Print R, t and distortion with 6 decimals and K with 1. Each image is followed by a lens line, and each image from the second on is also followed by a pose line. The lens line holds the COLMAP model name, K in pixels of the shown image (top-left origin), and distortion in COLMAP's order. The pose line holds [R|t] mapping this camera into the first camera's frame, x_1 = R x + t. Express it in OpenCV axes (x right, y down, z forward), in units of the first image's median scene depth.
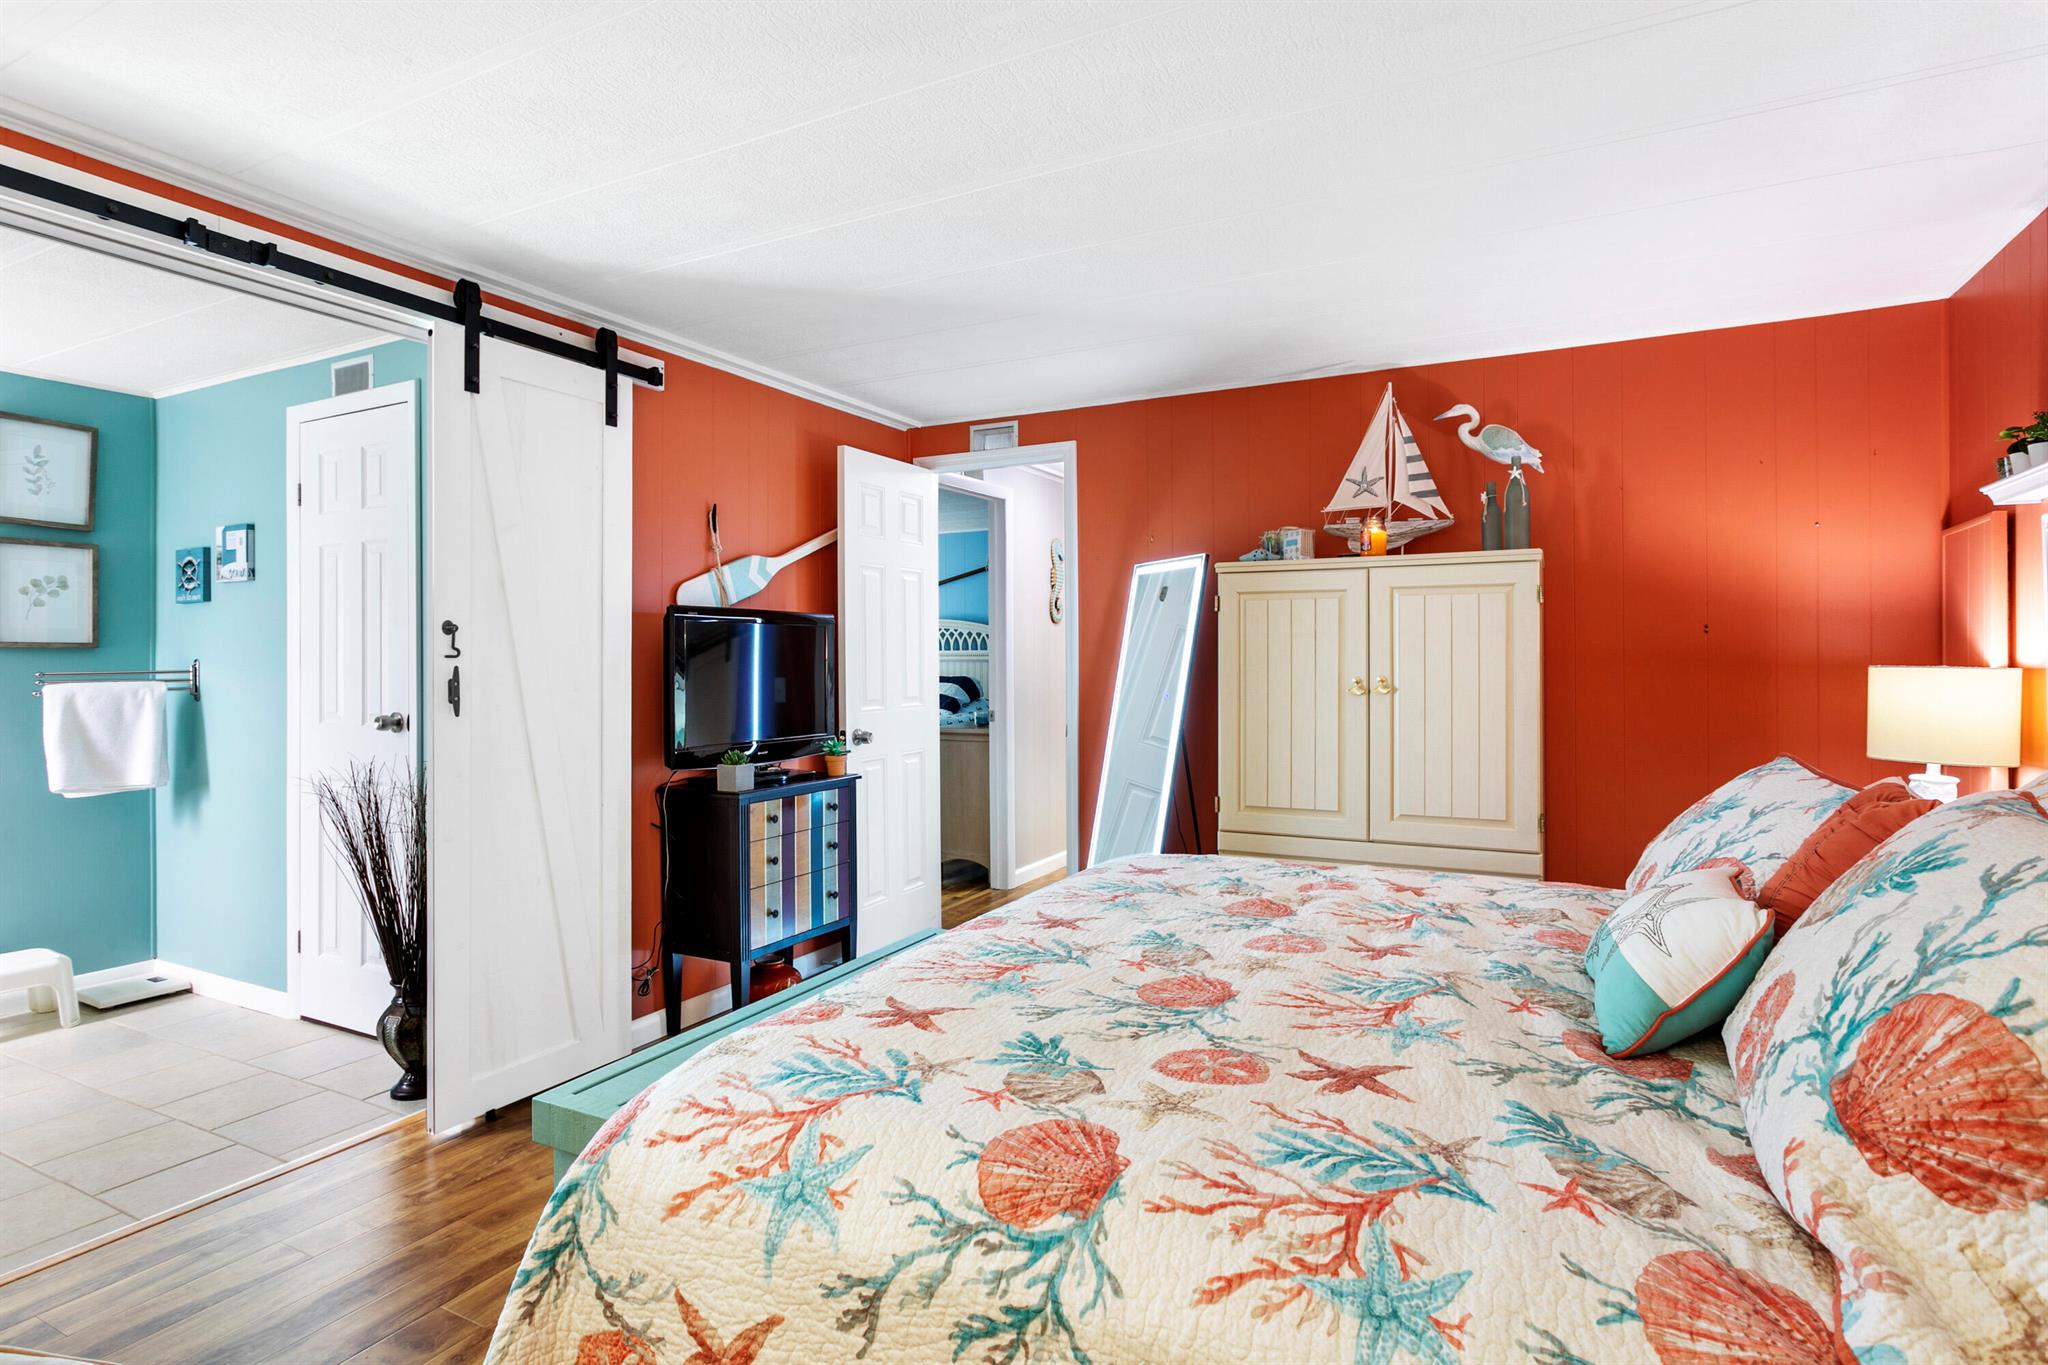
lens RADIAL K [[996.1, 0, 1024.2], [0, 996.1, 675.6], [0, 0, 1]] dist [-0.010042, 0.001466]
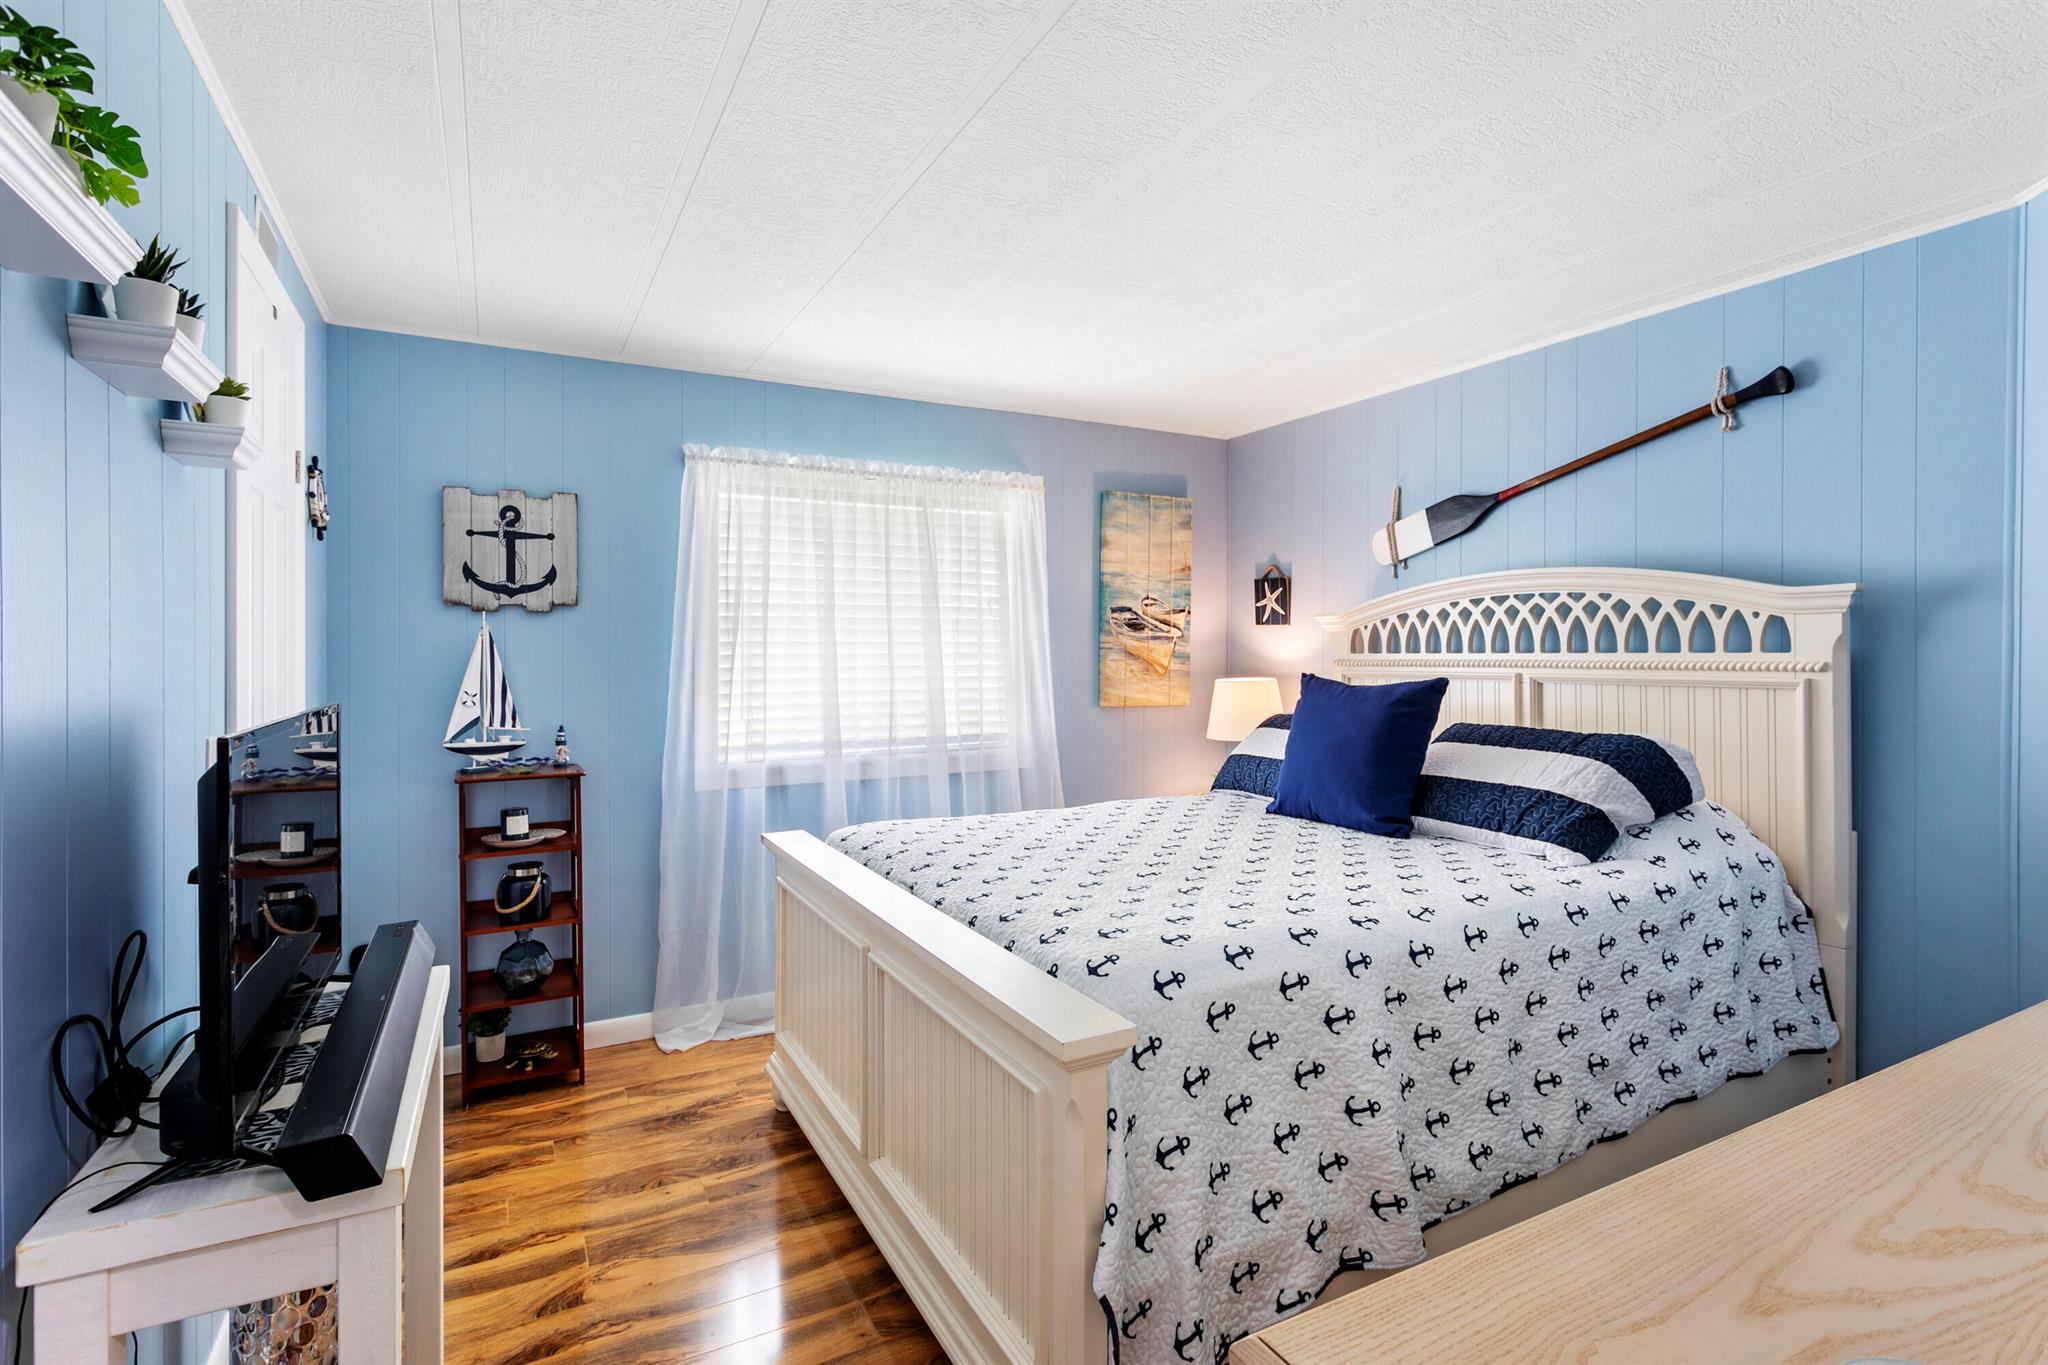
lens RADIAL K [[985.7, 0, 1026.0], [0, 985.7, 673.6], [0, 0, 1]] dist [-0.001830, 0.003853]
pose [[0.821140, 0.004579, -0.570709, -0.037897], [-0.004785, 0.999988, 0.001139, -0.017626], [0.570707, 0.001796, 0.821152, 0.599107]]
